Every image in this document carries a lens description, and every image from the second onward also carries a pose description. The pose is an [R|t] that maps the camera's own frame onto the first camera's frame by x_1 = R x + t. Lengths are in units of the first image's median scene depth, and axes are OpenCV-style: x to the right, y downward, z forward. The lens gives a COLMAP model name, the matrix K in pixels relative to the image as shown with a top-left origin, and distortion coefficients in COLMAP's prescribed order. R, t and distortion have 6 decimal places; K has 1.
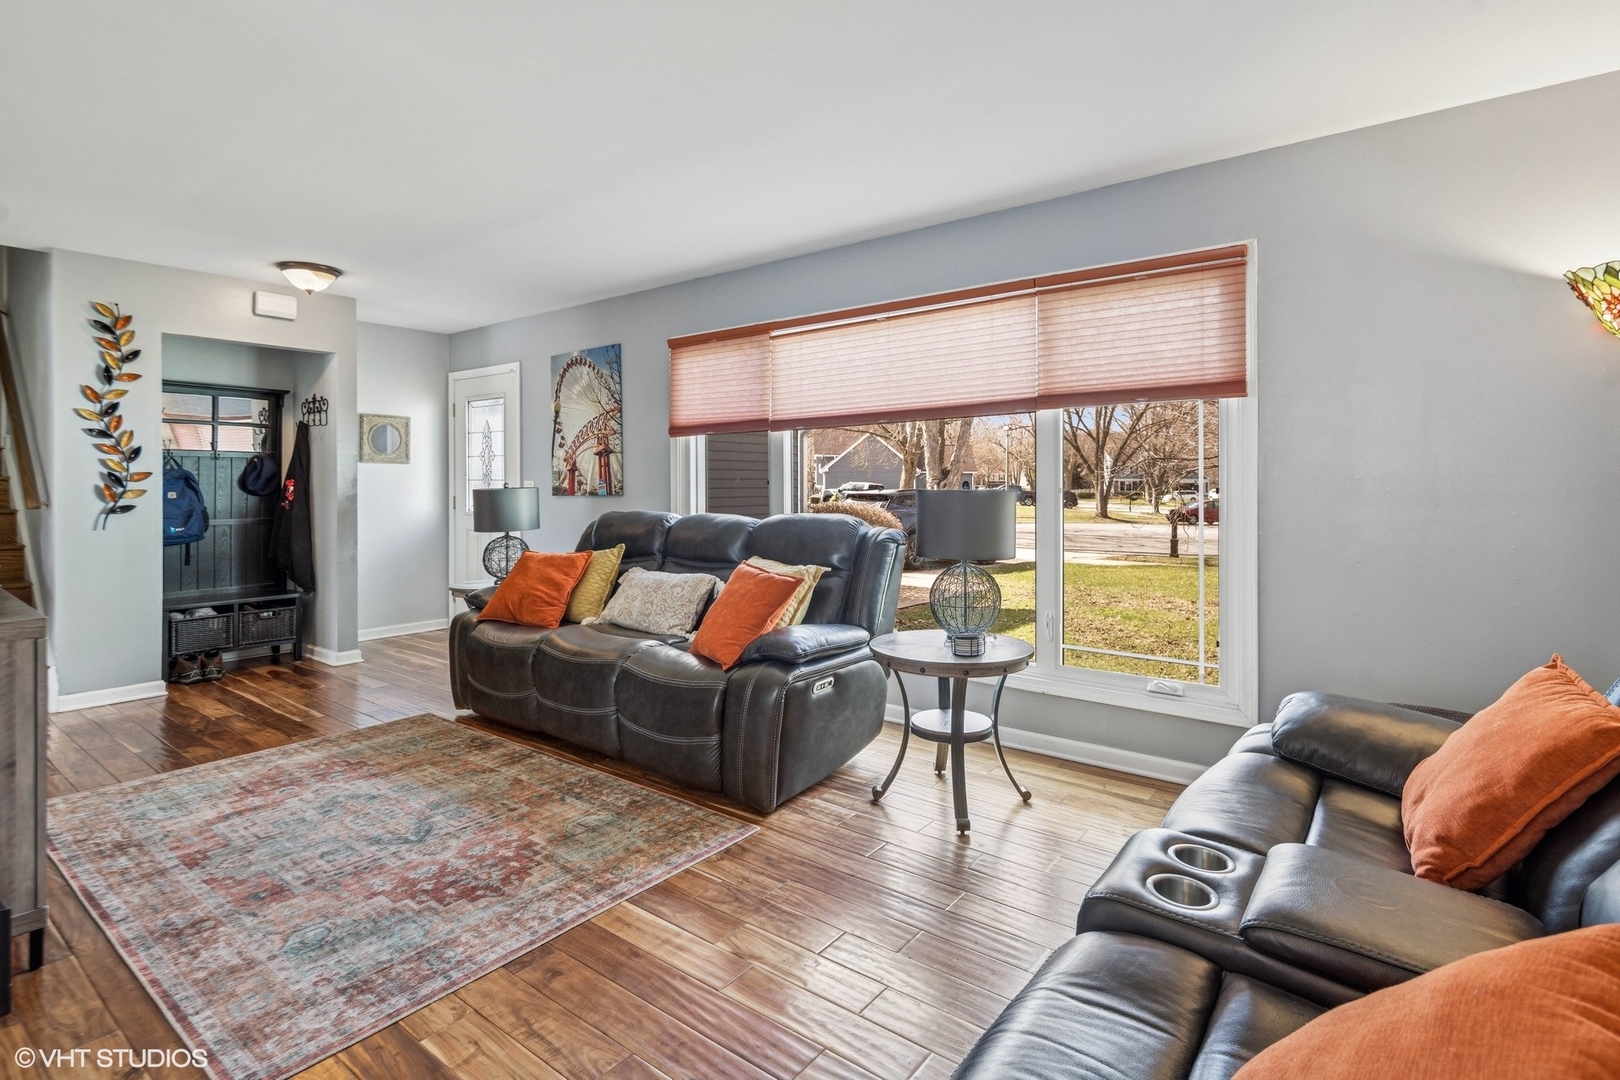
lens RADIAL K [[793.9, 0, 815.7], [0, 793.9, 480.3], [0, 0, 1]] dist [-0.000028, -0.000980]
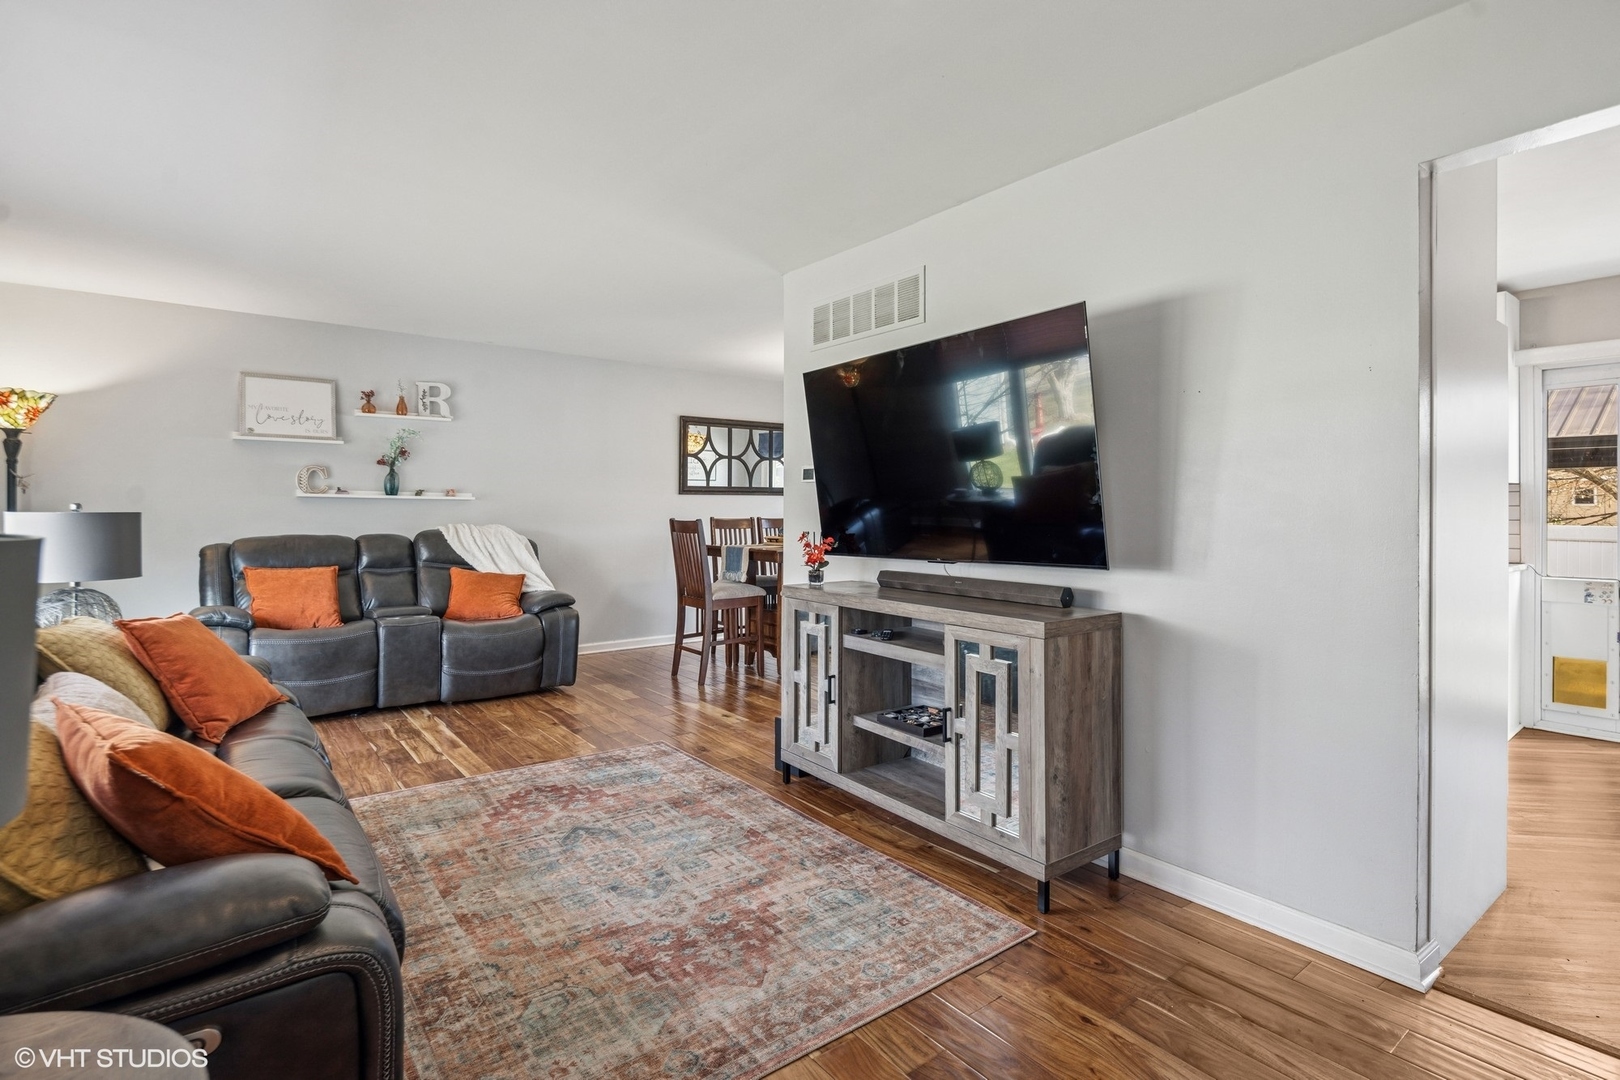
lens RADIAL K [[794.4, 0, 824.5], [0, 794.4, 517.9], [0, 0, 1]] dist [-0.000046, -0.000810]
pose [[-0.969188, -0.005523, 0.246262, -1.140219], [-0.004324, 0.999976, 0.005410, 0.009350], [-0.246286, 0.004179, -0.969188, 2.050539]]
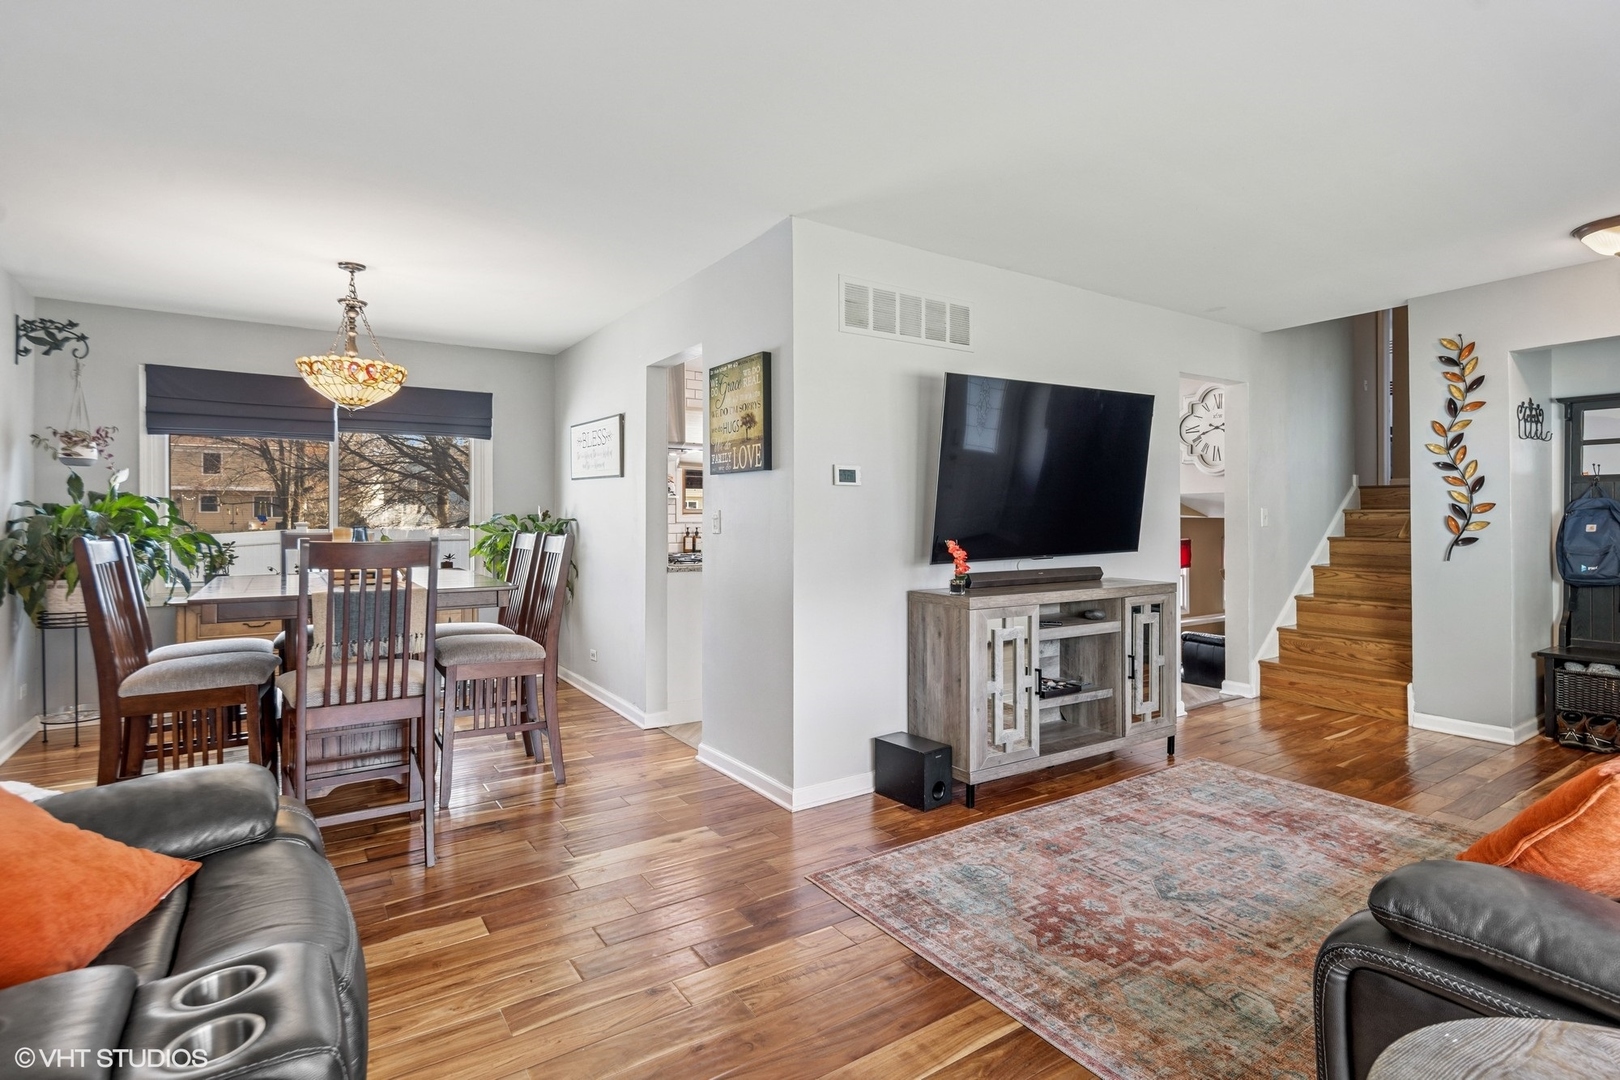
lens RADIAL K [[794.4, 0, 824.5], [0, 794.4, 517.9], [0, 0, 1]] dist [-0.000046, -0.000810]
pose [[-0.313441, 0.000650, -0.949608, 0.530695], [0.007607, 0.999969, -0.001827, 0.005369], [0.949577, -0.007797, -0.313436, 0.939430]]
